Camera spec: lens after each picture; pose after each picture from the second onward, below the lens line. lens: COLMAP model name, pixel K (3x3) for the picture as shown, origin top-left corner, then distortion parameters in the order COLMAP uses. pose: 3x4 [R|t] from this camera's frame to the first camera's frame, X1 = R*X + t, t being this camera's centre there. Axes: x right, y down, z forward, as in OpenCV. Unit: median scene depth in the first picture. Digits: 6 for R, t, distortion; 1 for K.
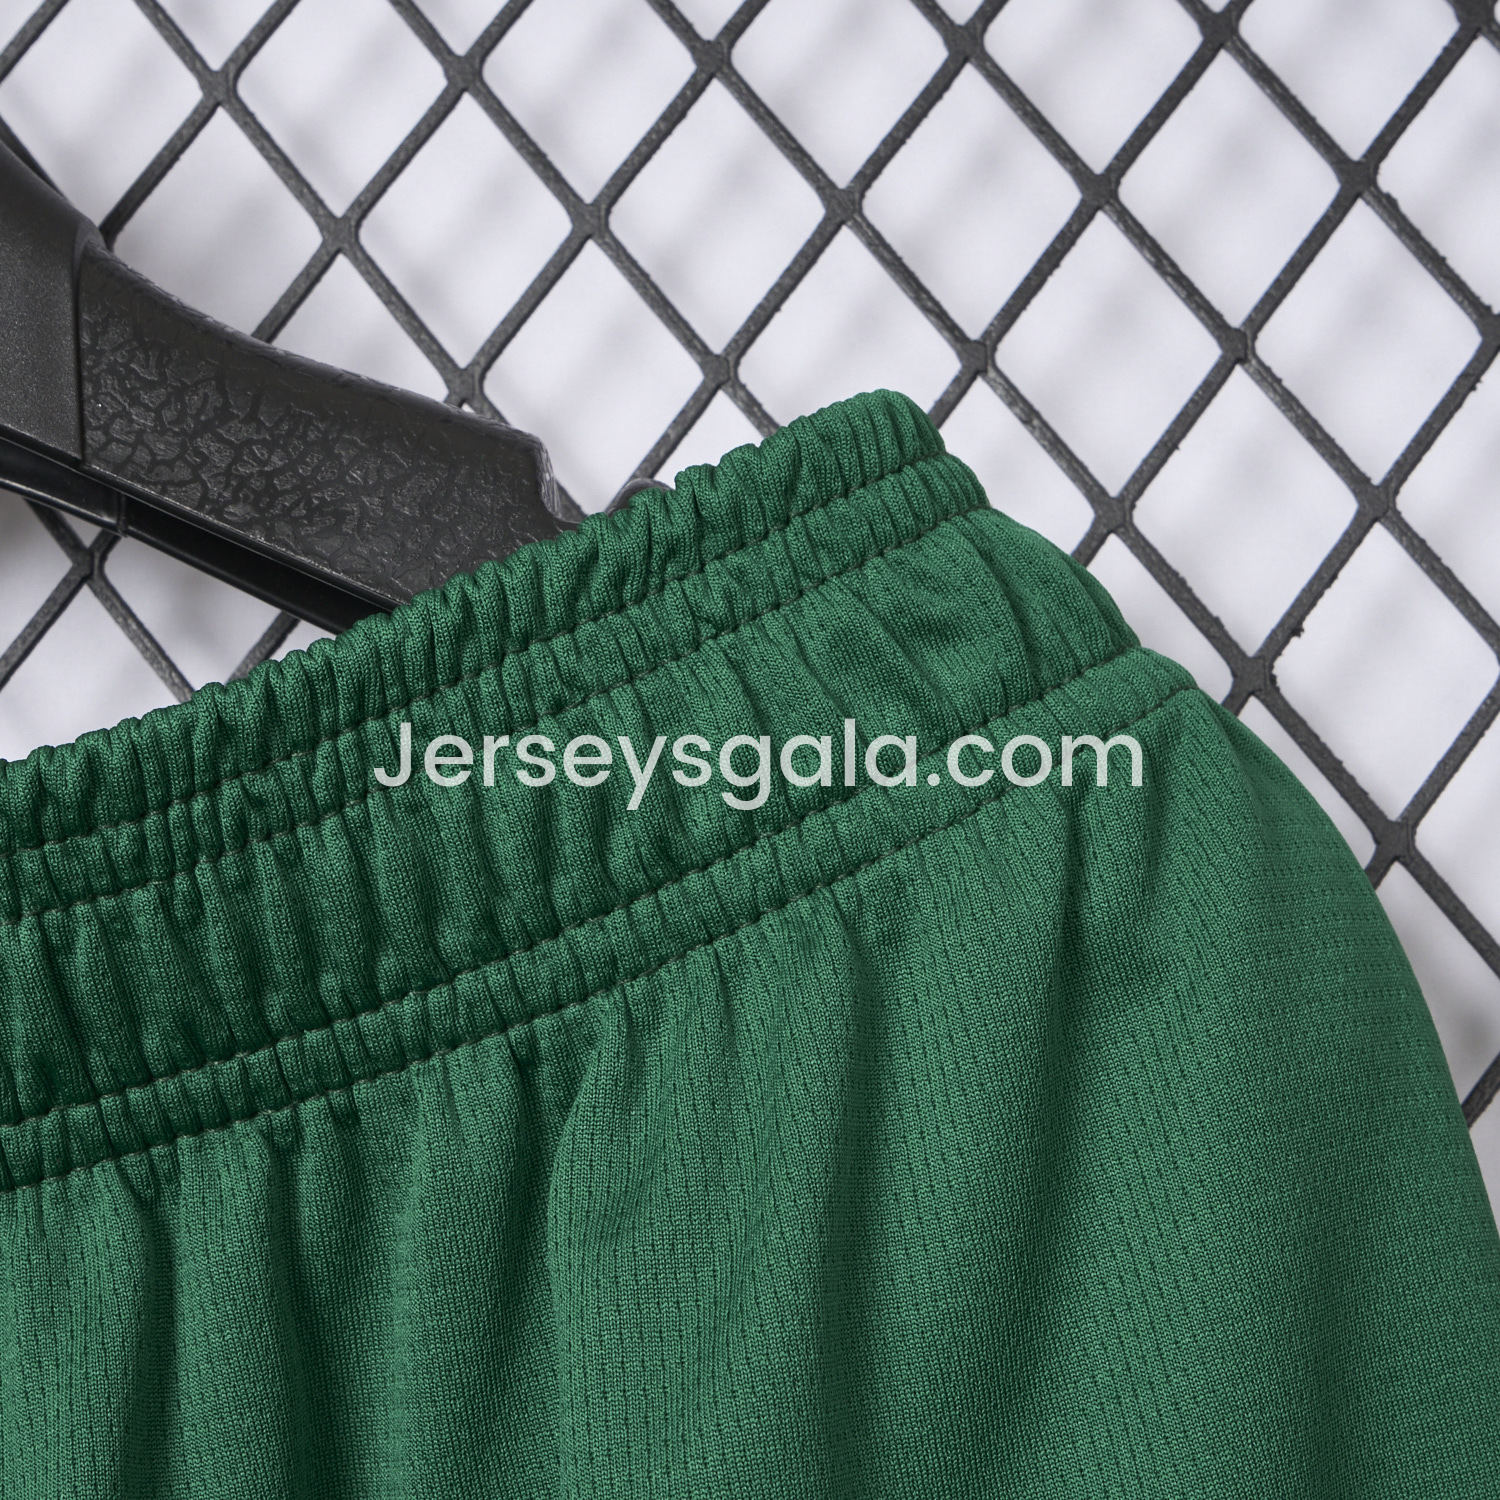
lens RADIAL K [[2639.1, 0, 750.0], [0, 2639.1, 750.0], [0, 0, 1]] dist [0.006753, -0.081658]
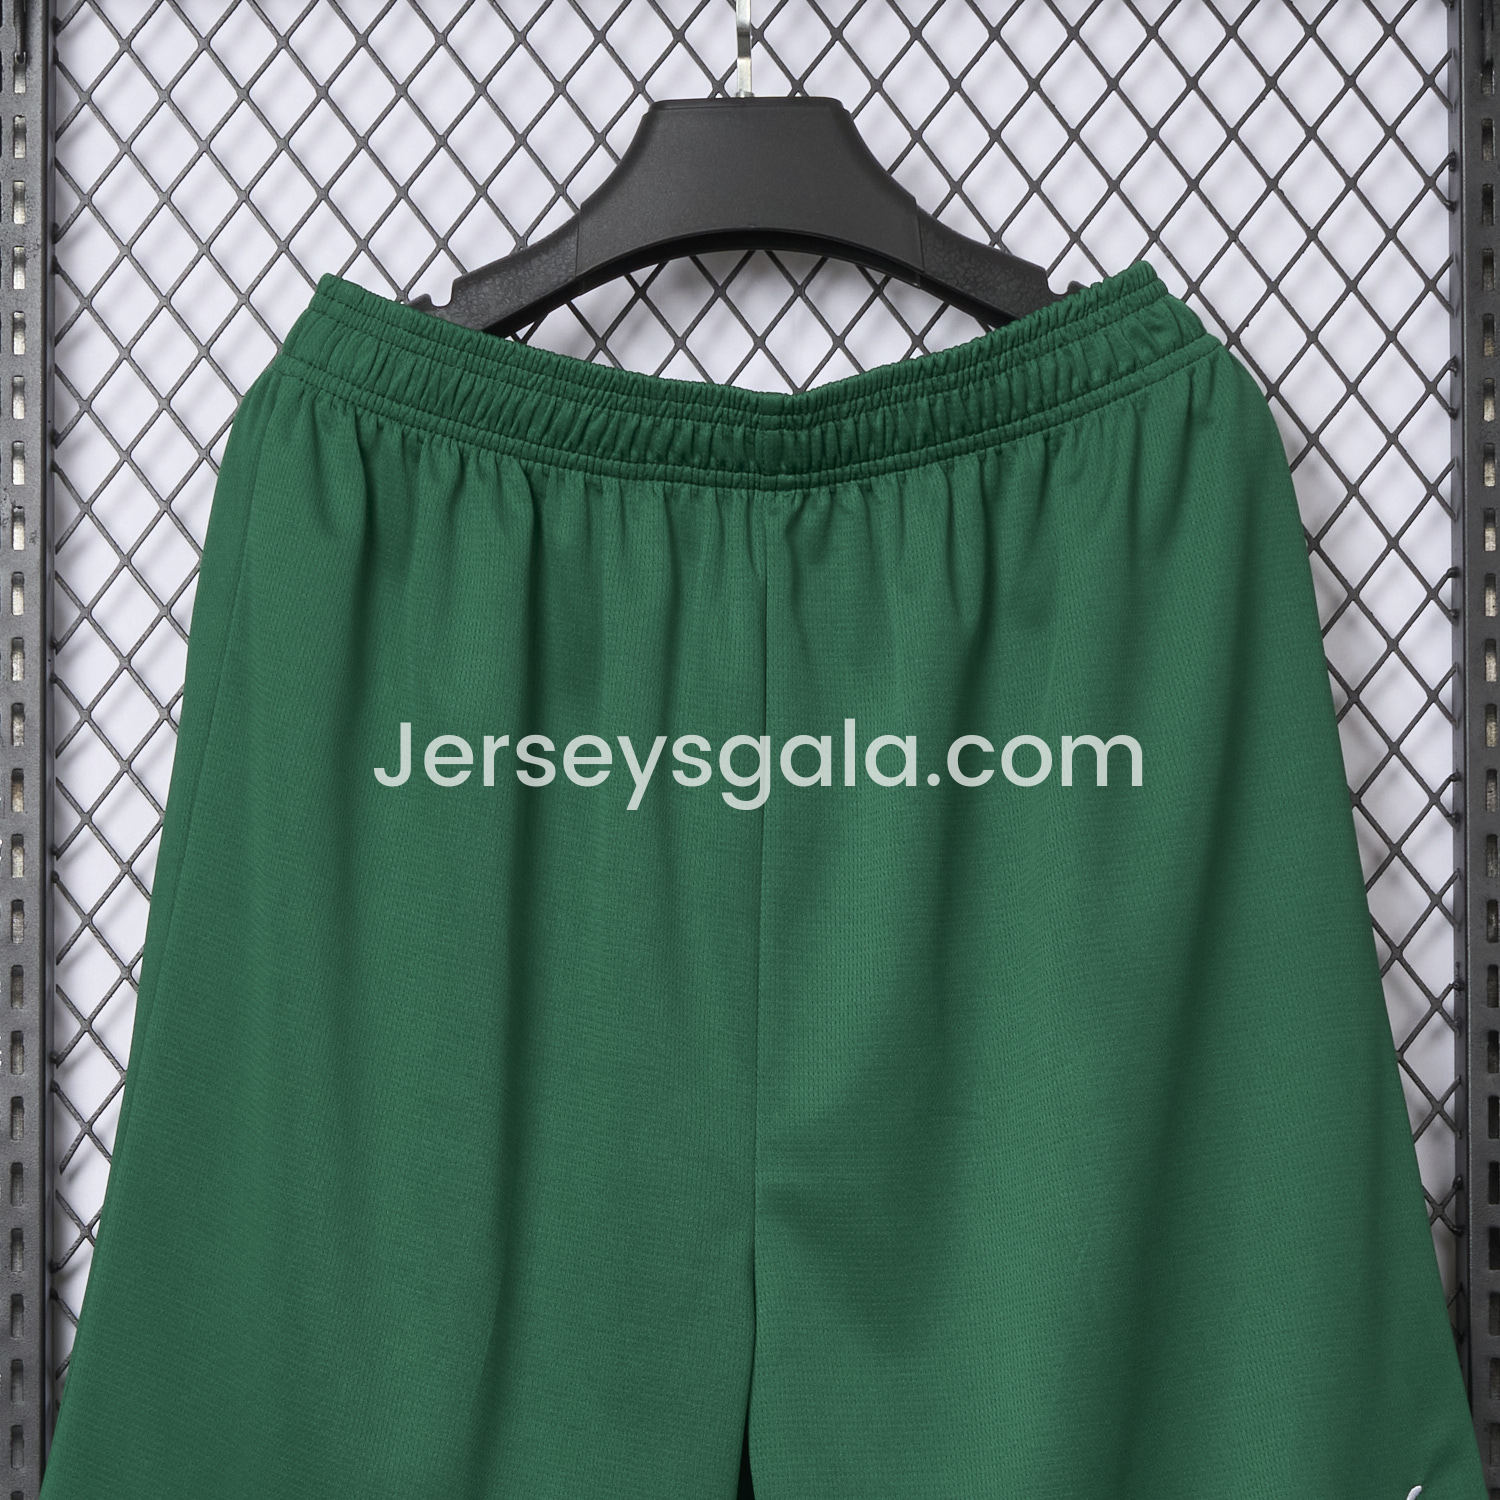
lens RADIAL K [[4050.5, 0, 750.0], [0, 4050.5, 750.0], [0, 0, 1]] dist [-0.024585, 0.185676]
pose [[0.992922, 0.022745, 0.116574, -1.177389], [-0.036109, 0.992842, 0.113843, -0.085494], [-0.113150, -0.117247, 0.986636, -4.749719]]
